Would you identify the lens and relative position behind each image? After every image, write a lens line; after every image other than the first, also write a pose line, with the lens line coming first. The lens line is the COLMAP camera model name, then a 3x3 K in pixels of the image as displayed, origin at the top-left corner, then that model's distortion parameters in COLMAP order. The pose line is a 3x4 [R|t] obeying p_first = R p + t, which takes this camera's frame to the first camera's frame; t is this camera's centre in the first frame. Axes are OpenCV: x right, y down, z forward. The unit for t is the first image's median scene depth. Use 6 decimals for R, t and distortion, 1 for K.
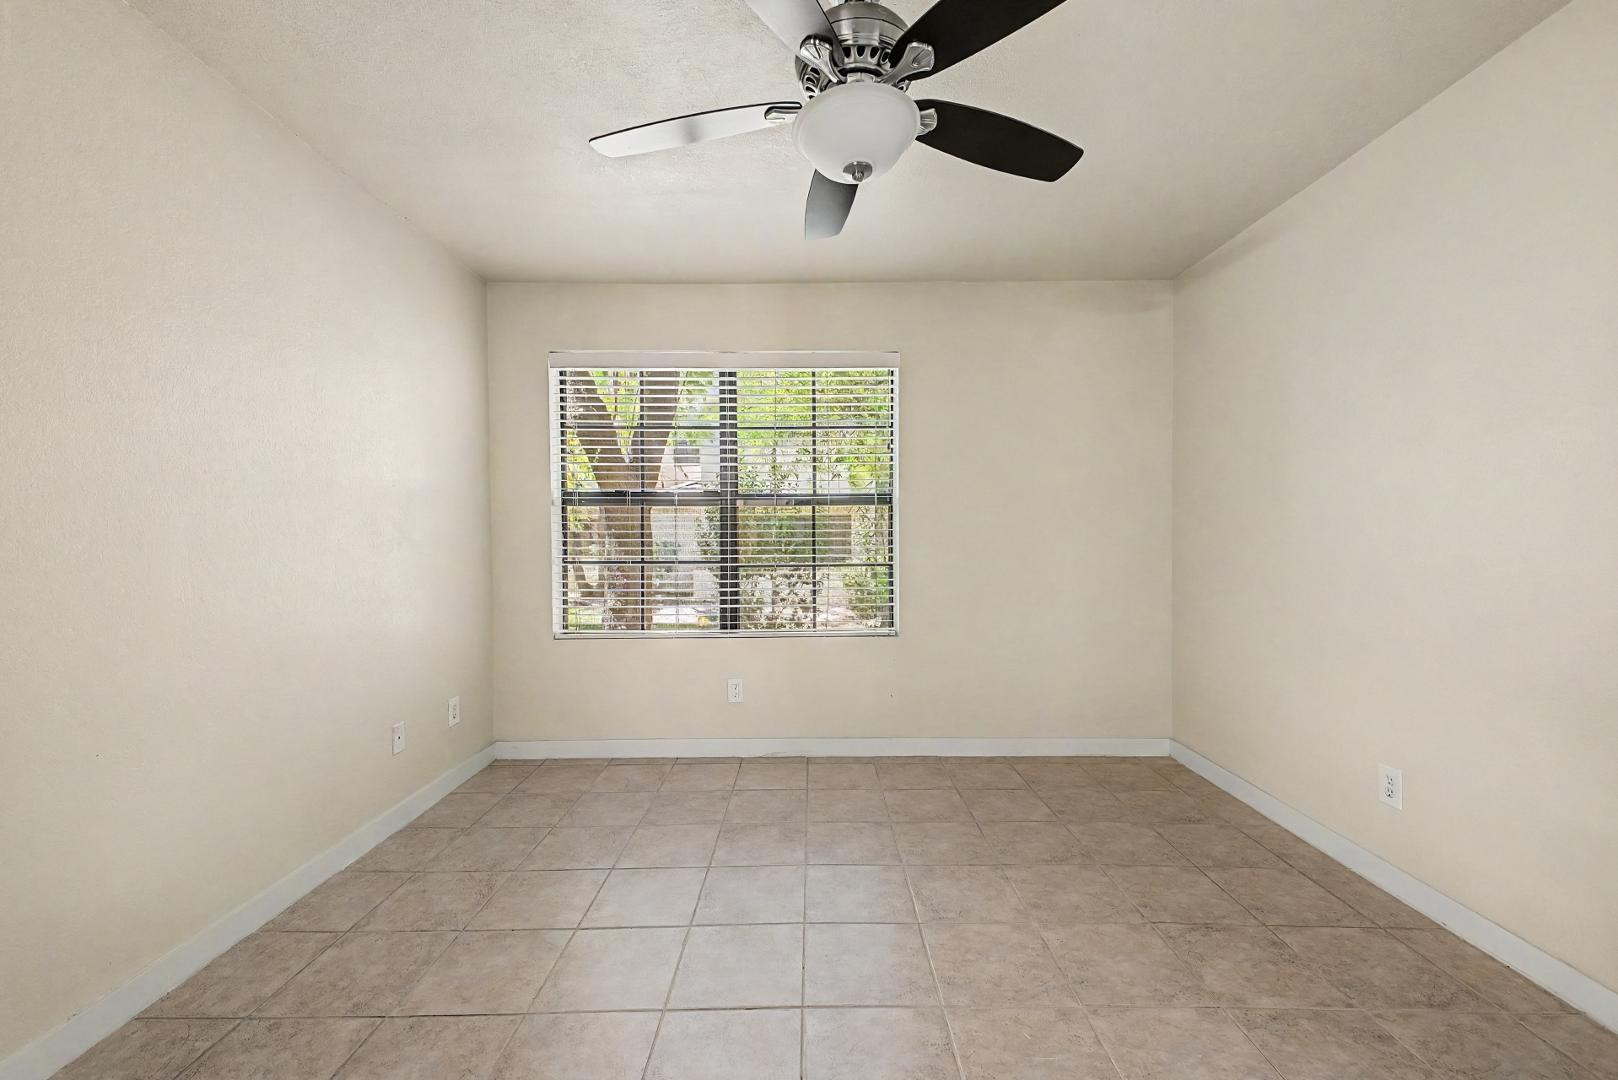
lens RADIAL K [[644.2, 0, 811.1], [0, 644.2, 547.0], [0, 0, 1]] dist [0.021398, -0.003023]
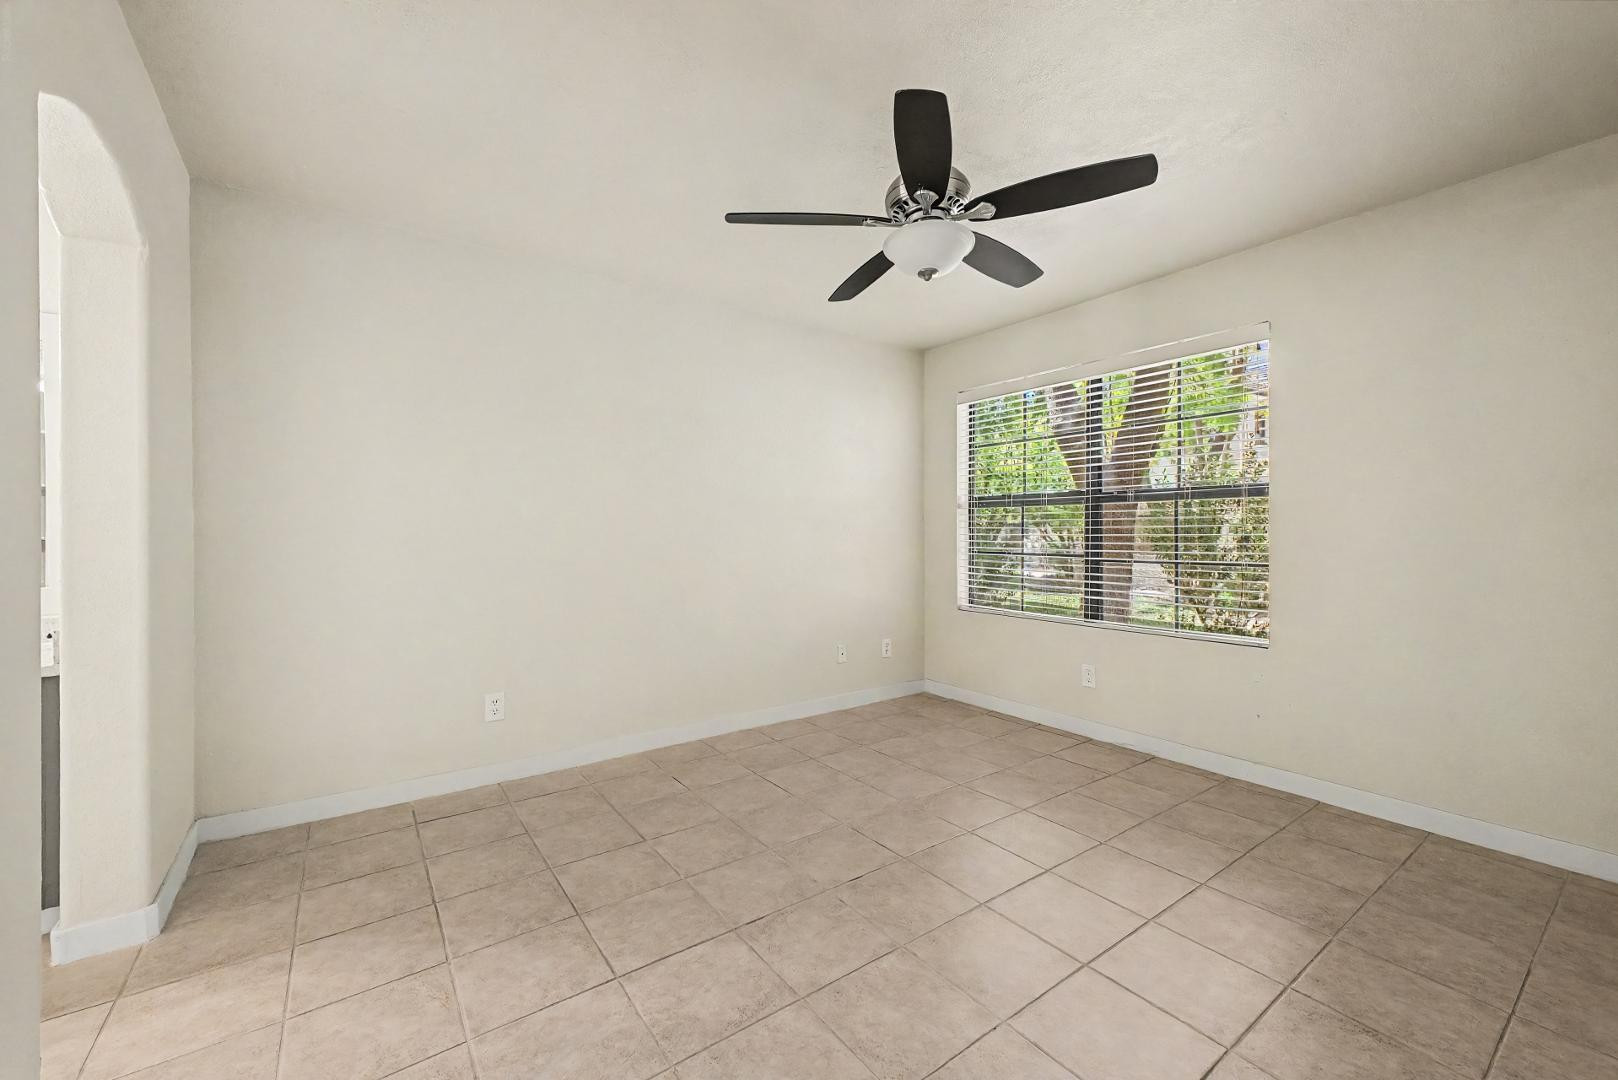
lens RADIAL K [[644.2, 0, 816.2], [0, 644.2, 533.6], [0, 0, 1]] dist [0.021398, -0.003023]
pose [[0.588415, 0.003676, -0.808551, 0.487957], [-0.014953, 0.999868, -0.006336, -0.000449], [0.808421, 0.015818, 0.588393, -0.007538]]
